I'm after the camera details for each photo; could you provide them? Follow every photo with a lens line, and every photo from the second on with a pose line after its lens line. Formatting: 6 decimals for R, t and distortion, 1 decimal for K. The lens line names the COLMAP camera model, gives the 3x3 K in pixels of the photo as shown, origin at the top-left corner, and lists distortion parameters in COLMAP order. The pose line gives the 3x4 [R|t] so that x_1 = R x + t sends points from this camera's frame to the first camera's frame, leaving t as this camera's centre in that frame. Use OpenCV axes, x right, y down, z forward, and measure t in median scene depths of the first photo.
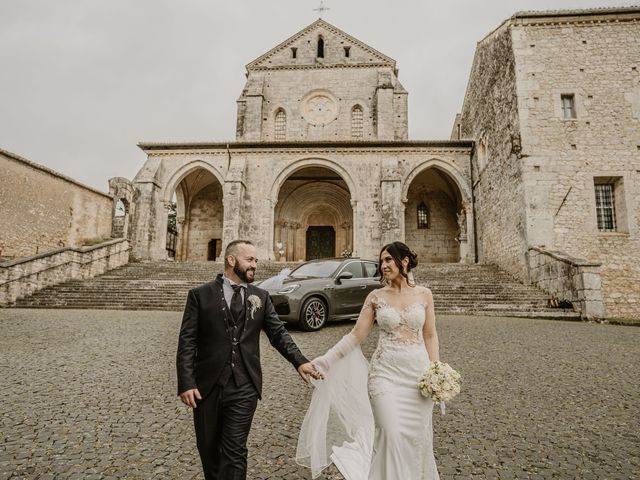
lens RADIAL K [[475.9, 0, 319.7], [0, 475.9, 237.5], [0, 0, 1]] dist [-0.046780, 0.056014]
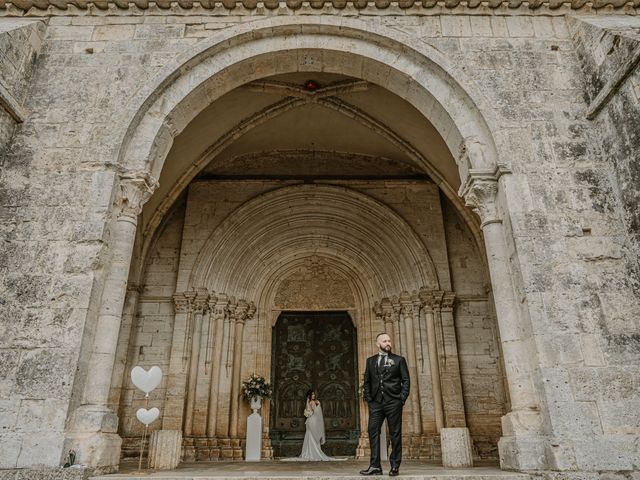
lens RADIAL K [[475.9, 0, 319.7], [0, 475.9, 237.5], [0, 0, 1]] dist [-0.046780, 0.056014]
pose [[0.997184, 0.010628, 0.074241, -0.024585], [0.007079, 0.972151, -0.234248, 0.006024], [-0.074663, 0.234114, 0.969338, 0.780611]]
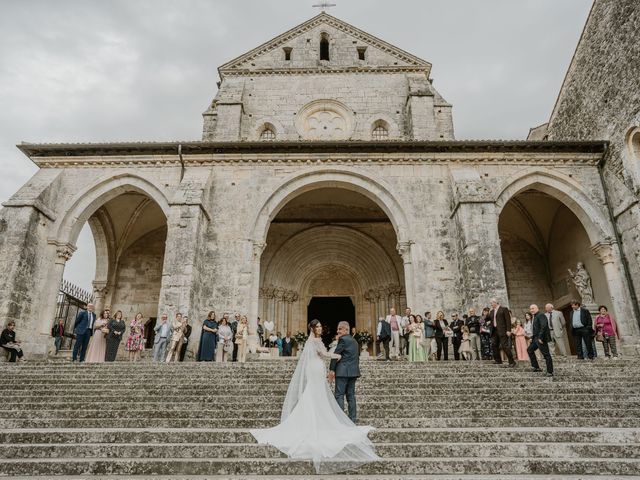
lens RADIAL K [[475.9, 0, 319.7], [0, 475.9, 237.5], [0, 0, 1]] dist [-0.046780, 0.056014]
pose [[0.998314, 0.004982, 0.057823, -0.058877], [0.006155, 0.981602, -0.190841, 0.021786], [-0.057710, 0.190876, 0.979916, 0.455231]]
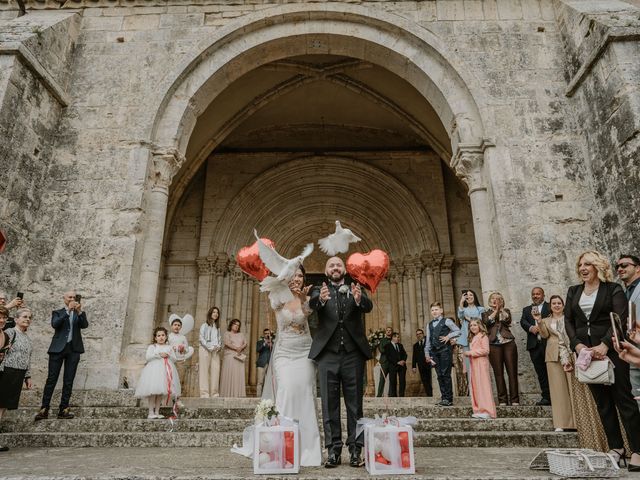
lens RADIAL K [[475.9, 0, 319.7], [0, 475.9, 237.5], [0, 0, 1]] dist [-0.046780, 0.056014]
pose [[0.998931, -0.000448, 0.046216, -0.023554], [0.008438, 0.984917, -0.172821, 0.015759], [-0.045442, 0.173026, 0.983868, 0.747247]]
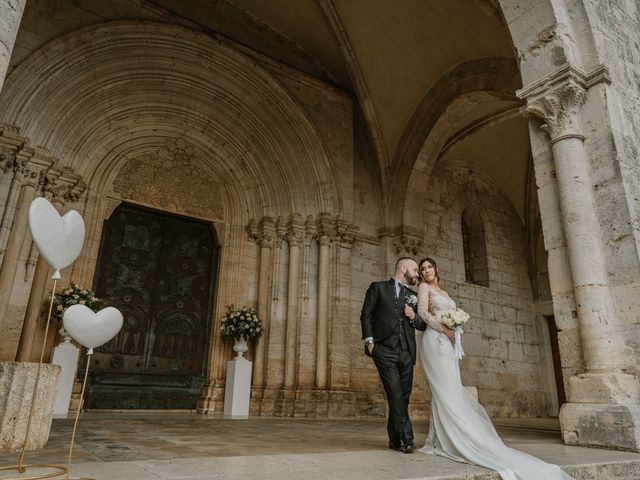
lens RADIAL K [[475.9, 0, 319.7], [0, 475.9, 237.5], [0, 0, 1]] dist [-0.046780, 0.056014]
pose [[0.785400, 0.204466, 0.584243, -0.095438], [-0.127657, 0.977082, -0.170337, 0.025415], [-0.605682, 0.059200, 0.793502, 0.910199]]
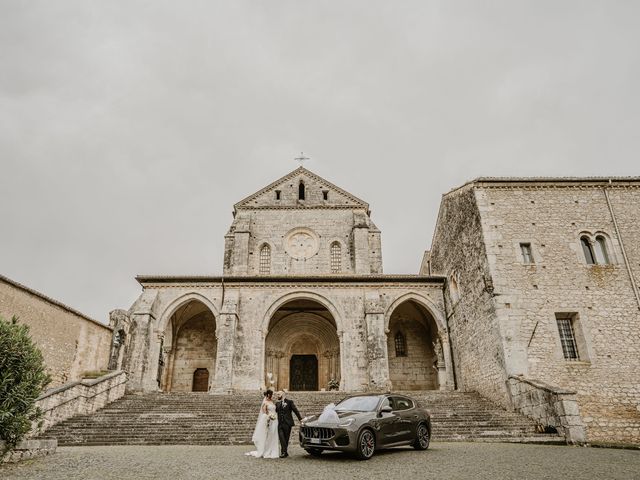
lens RADIAL K [[475.9, 0, 319.7], [0, 475.9, 237.5], [0, 0, 1]] dist [-0.046780, 0.056014]
pose [[0.995580, 0.014204, 0.092838, -0.076248], [0.009576, 0.967993, -0.250793, -0.014034], [-0.093429, 0.250574, 0.963579, -0.083223]]
